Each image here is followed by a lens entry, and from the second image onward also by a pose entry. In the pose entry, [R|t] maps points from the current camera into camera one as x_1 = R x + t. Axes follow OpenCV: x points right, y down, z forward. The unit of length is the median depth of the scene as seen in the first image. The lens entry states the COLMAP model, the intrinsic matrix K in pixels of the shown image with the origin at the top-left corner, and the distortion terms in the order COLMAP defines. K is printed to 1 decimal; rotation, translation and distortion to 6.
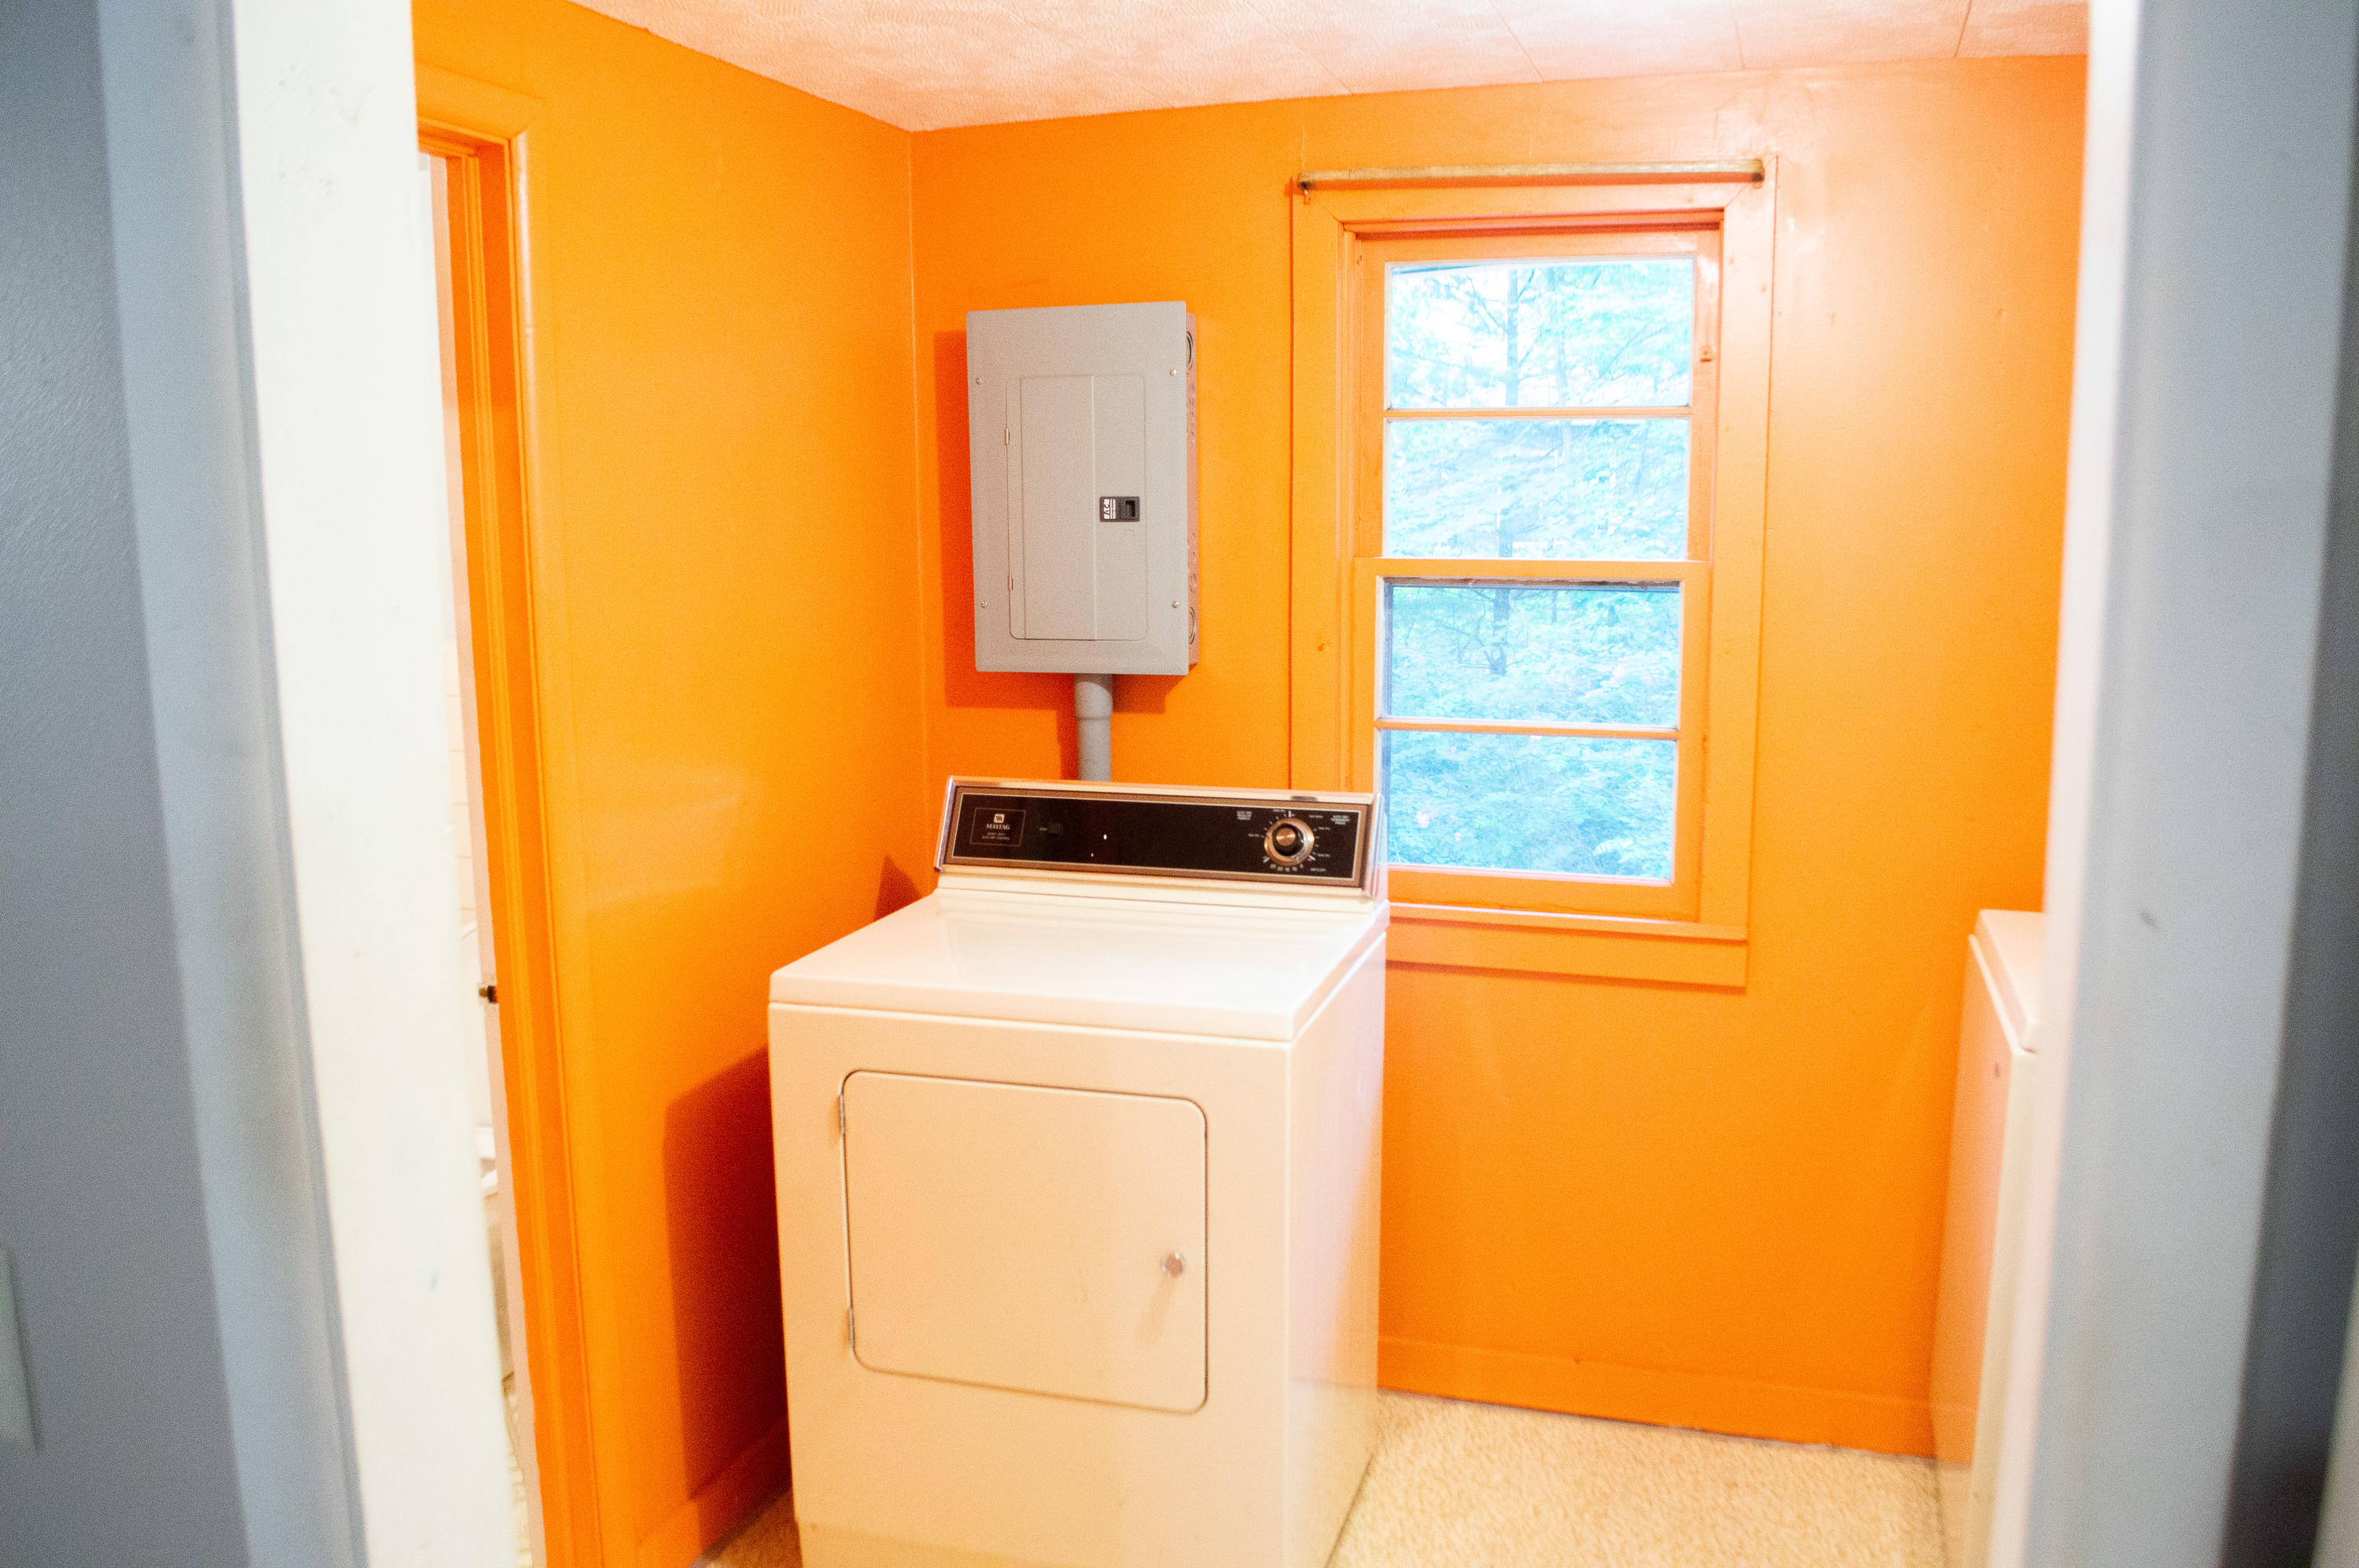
lens RADIAL K [[1918.9, 0, 1213.0], [0, 1918.9, 798.2], [0, 0, 1]] dist [-0.093002, 0.016376]
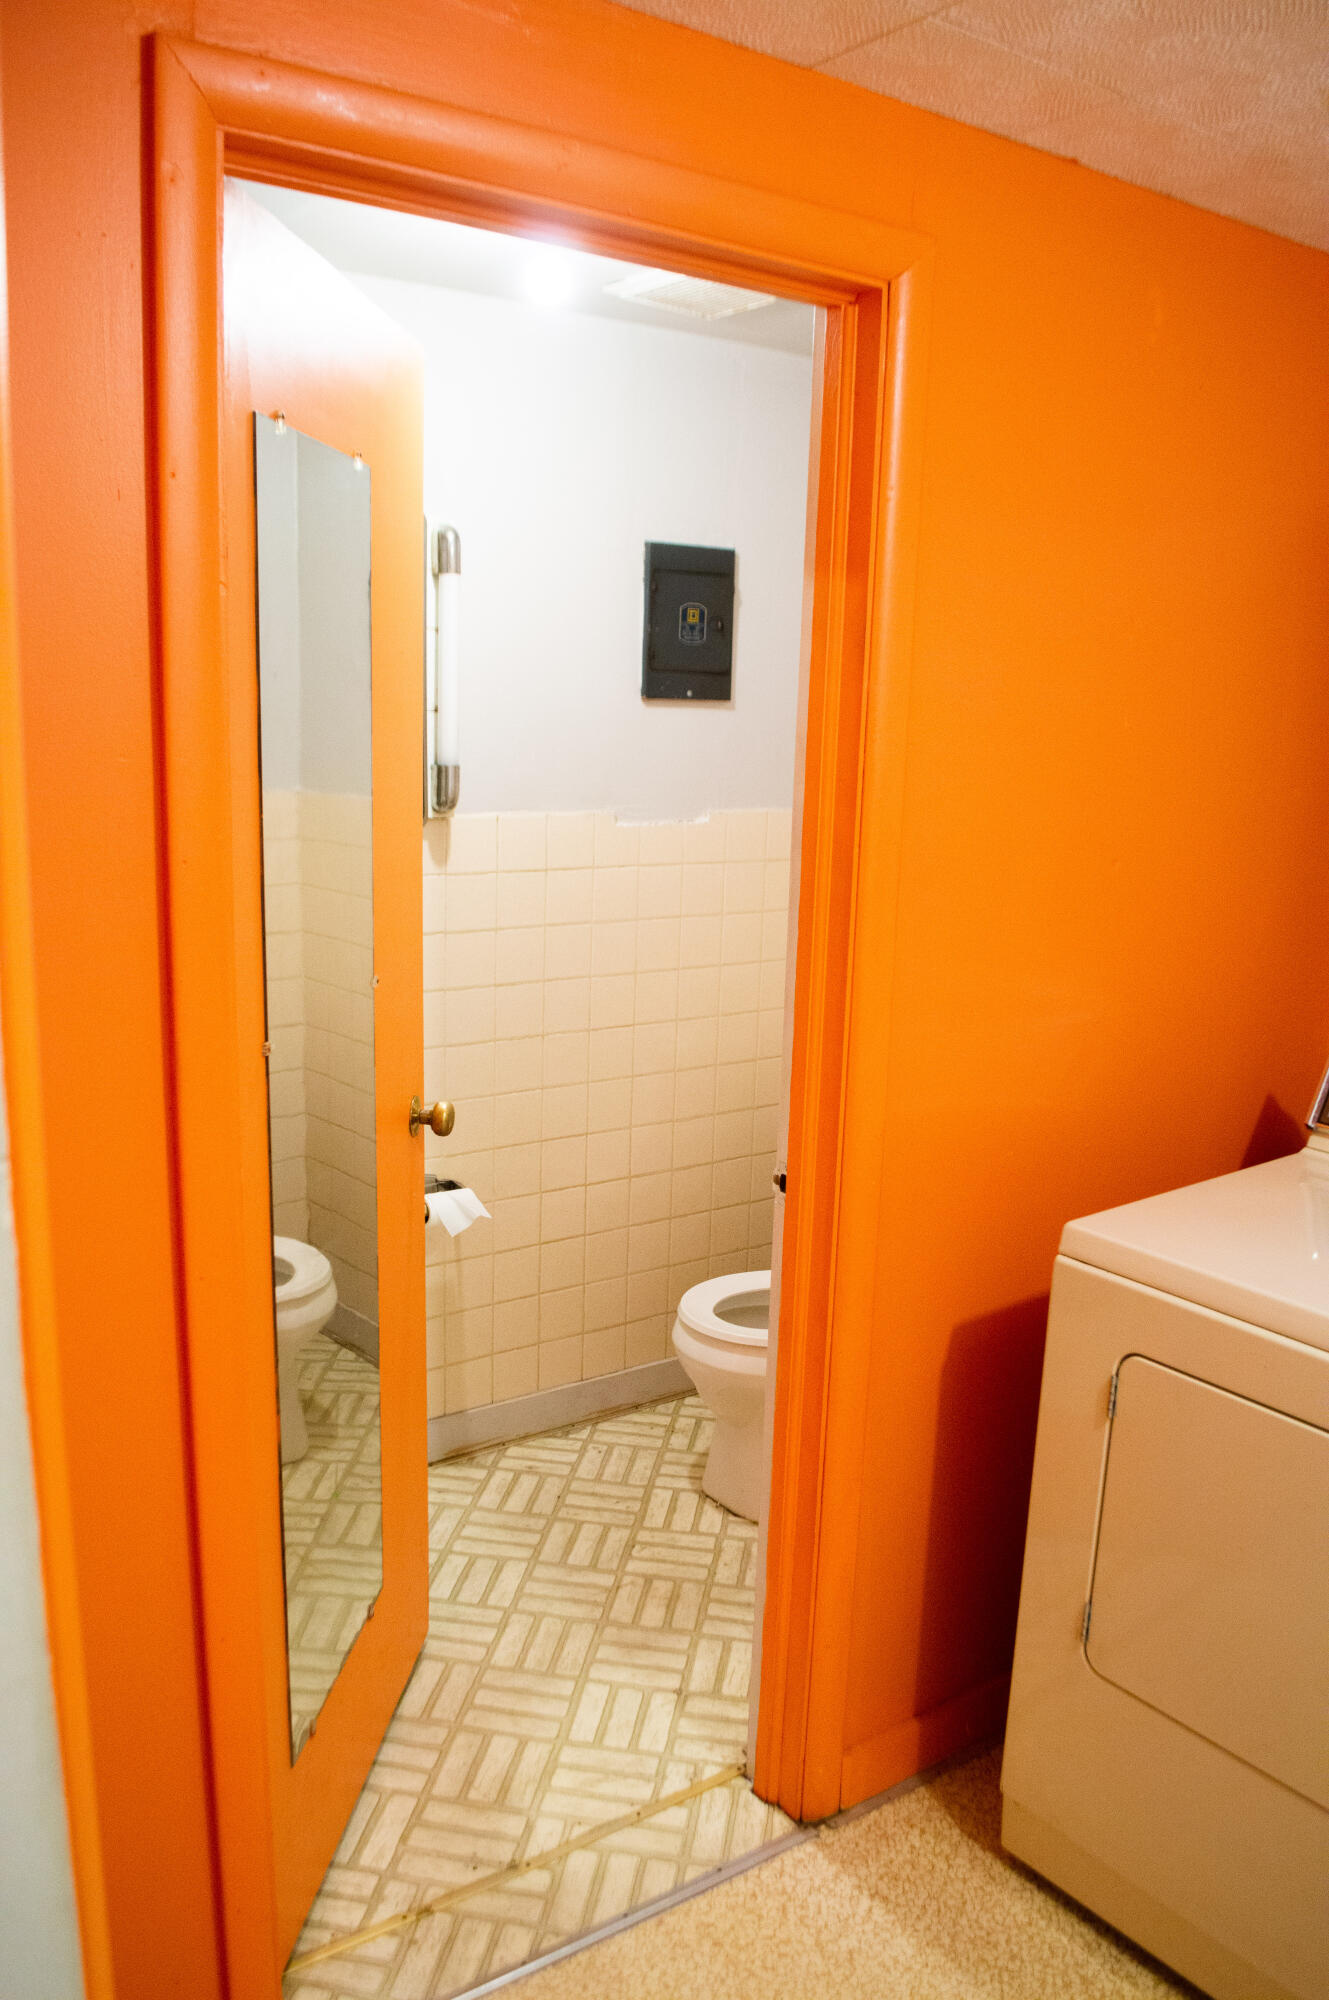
lens RADIAL K [[1626.9, 0, 656.9], [0, 1626.9, 1032.2], [0, 0, 1]] dist [-0.093002, 0.016376]
pose [[0.805259, 0.161362, -0.570544, 0.031858], [-0.130016, 0.986891, 0.095611, -0.042965], [0.578493, -0.002812, 0.815683, 0.260642]]
